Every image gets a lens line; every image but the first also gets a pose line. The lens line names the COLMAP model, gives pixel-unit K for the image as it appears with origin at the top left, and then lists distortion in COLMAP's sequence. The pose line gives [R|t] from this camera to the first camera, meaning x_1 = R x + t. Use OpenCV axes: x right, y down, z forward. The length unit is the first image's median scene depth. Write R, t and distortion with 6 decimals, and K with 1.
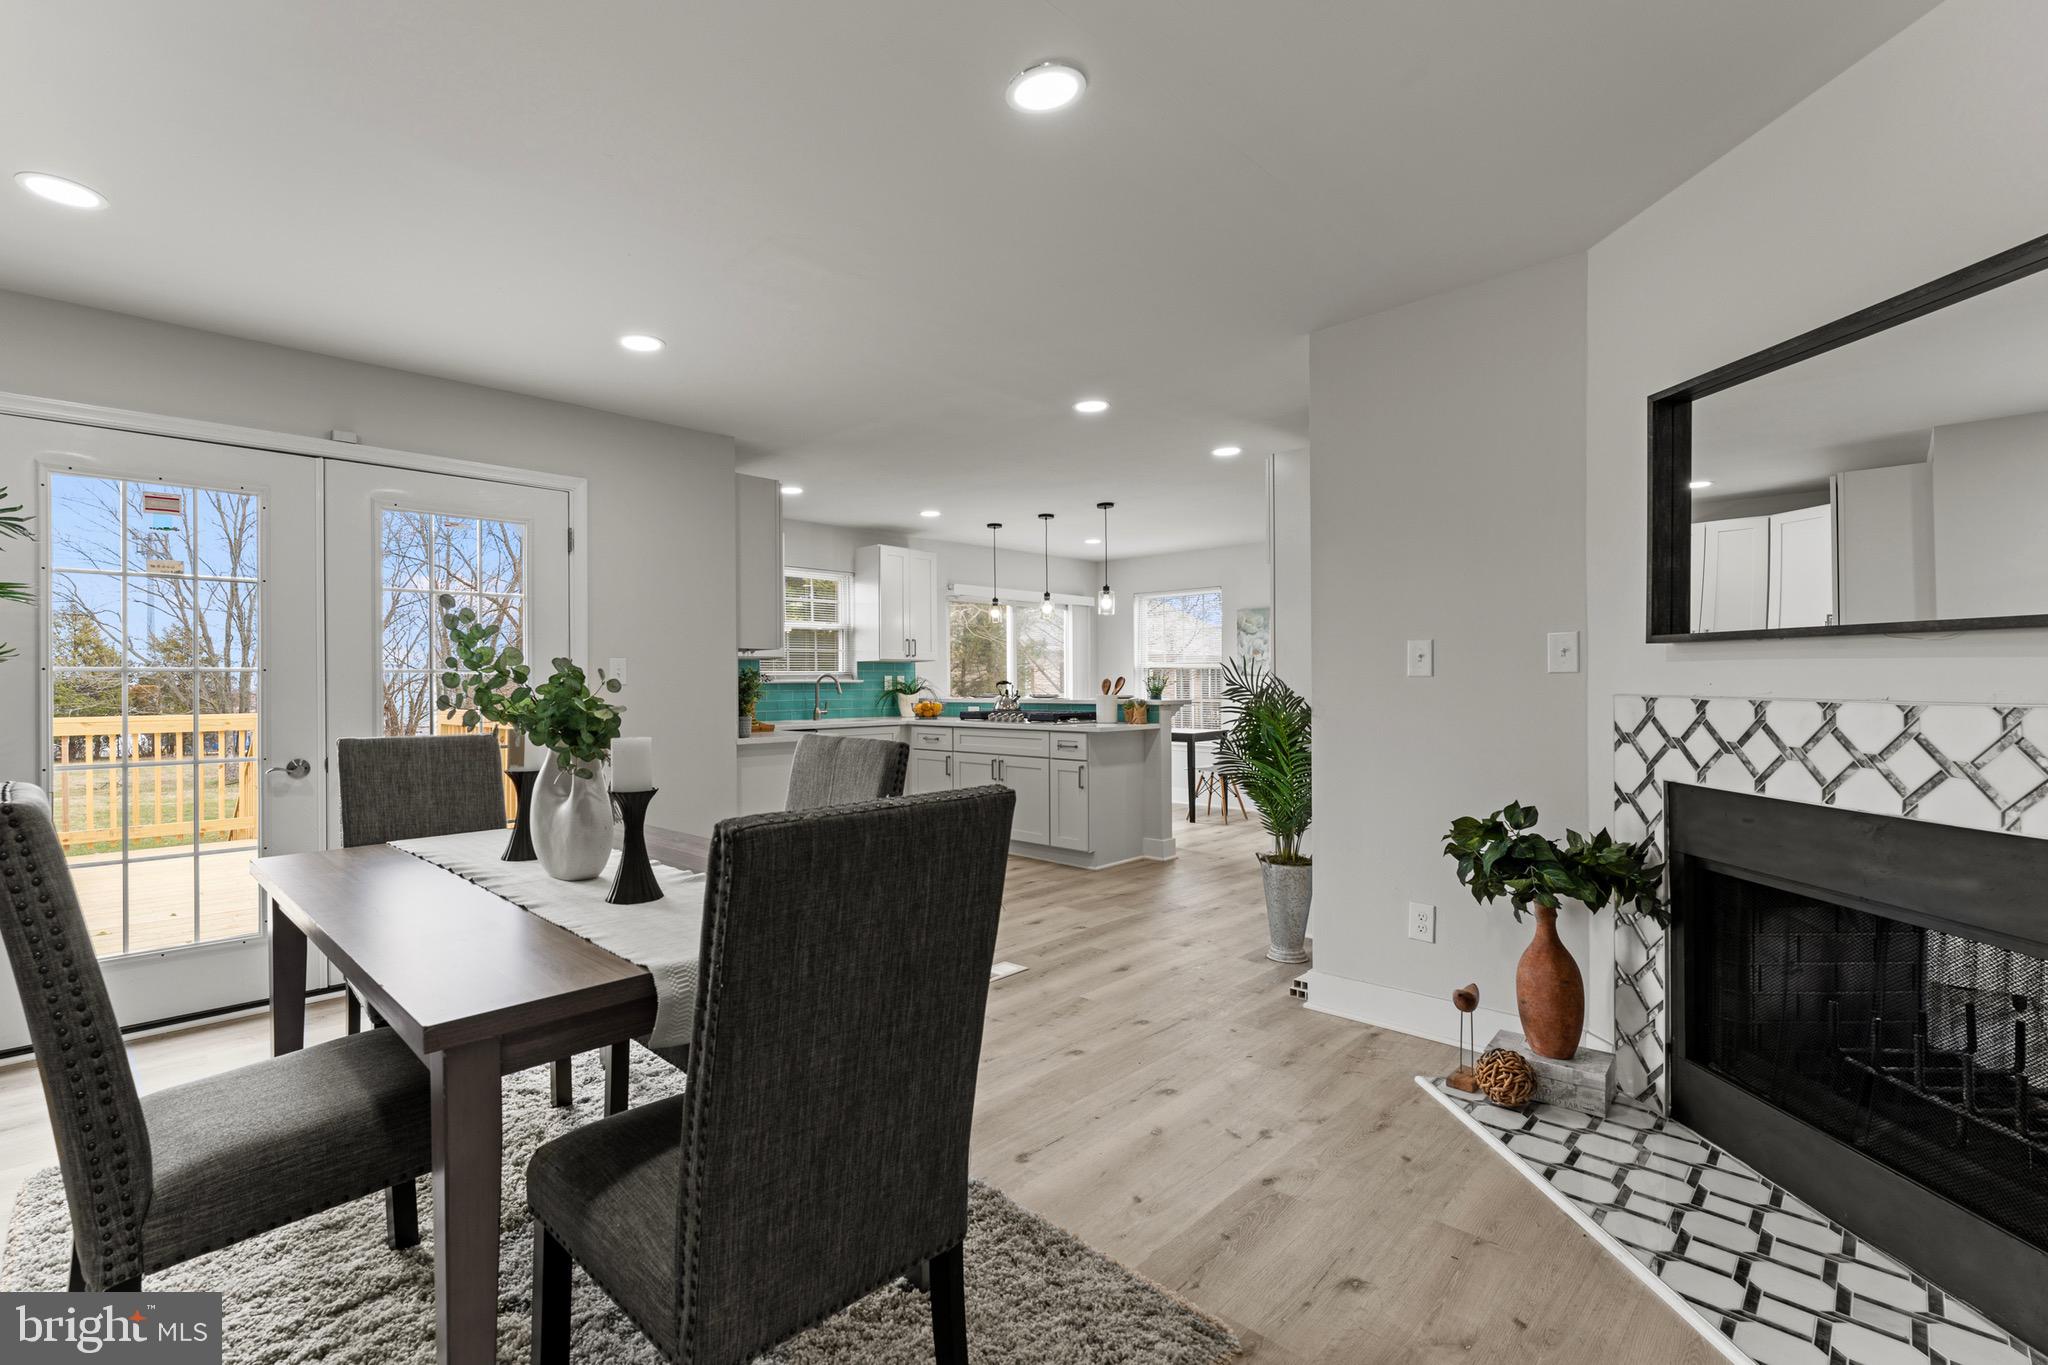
lens RADIAL K [[909.6, 0, 966.0], [0, 909.6, 685.3], [0, 0, 1]] dist [-0.001825, 0.000002]
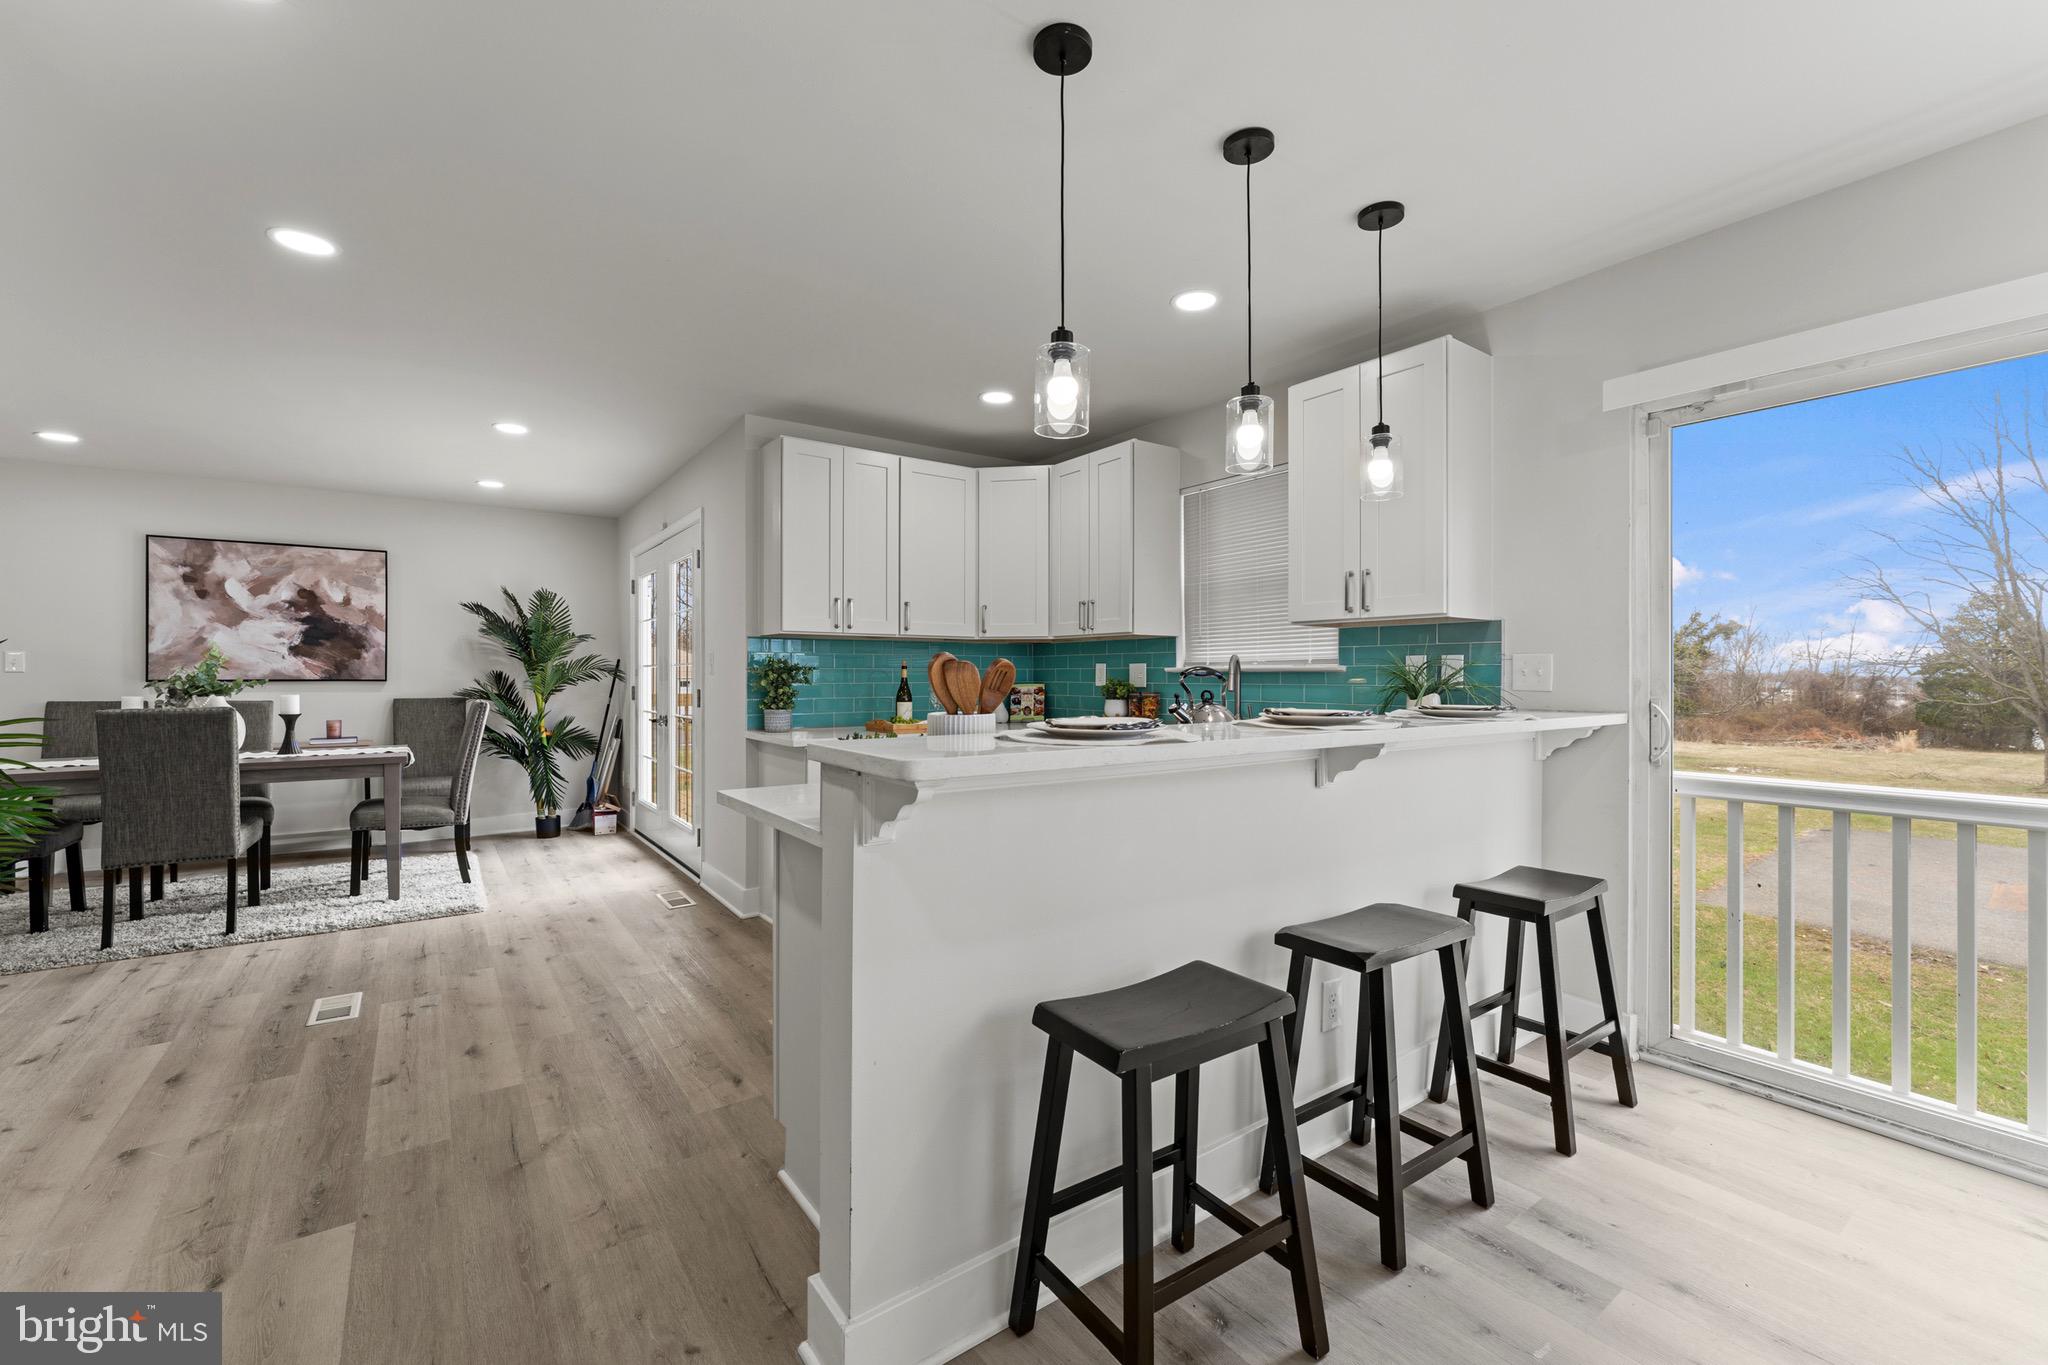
lens RADIAL K [[860.1, 0, 1009.5], [0, 860.1, 677.2], [0, 0, 1]] dist [-0.001426, 0.000329]
pose [[-0.170497, 0.008847, -0.985318, 0.696563], [0.000577, 0.999960, 0.008878, -0.006650], [0.985358, 0.000945, -0.170495, 1.702576]]
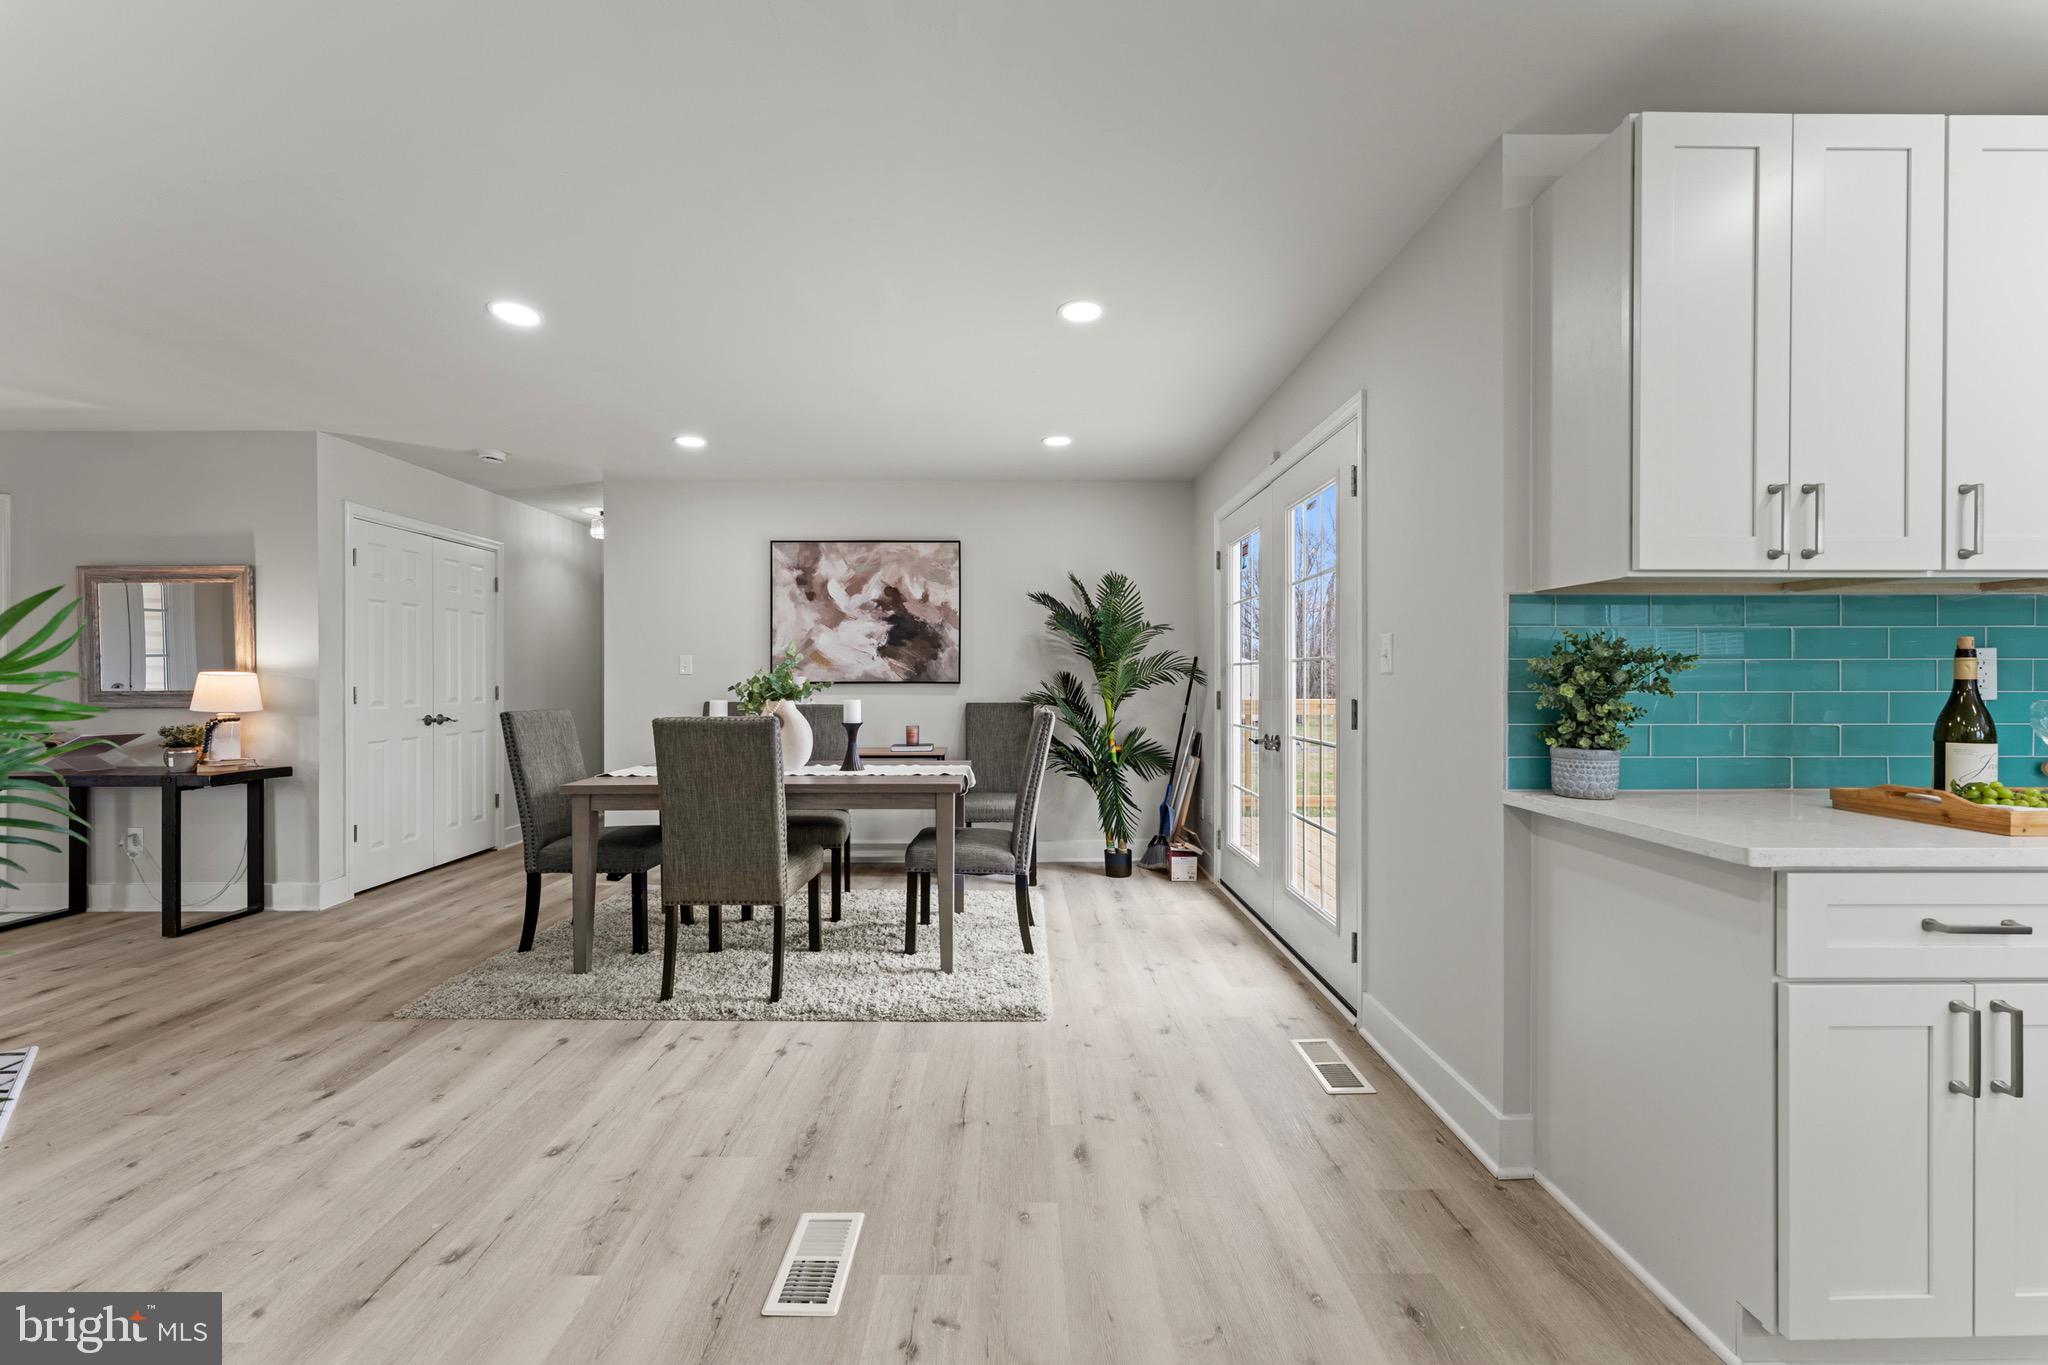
lens RADIAL K [[814.7, 0, 1011.7], [0, 814.7, 680.7], [0, 0, 1]] dist [-0.000006, 0.000101]
pose [[-0.699140, 0.009309, -0.714924, 0.258244], [0.005092, 0.999955, 0.008040, -0.001457], [0.714966, 0.001981, -0.699156, 1.328291]]
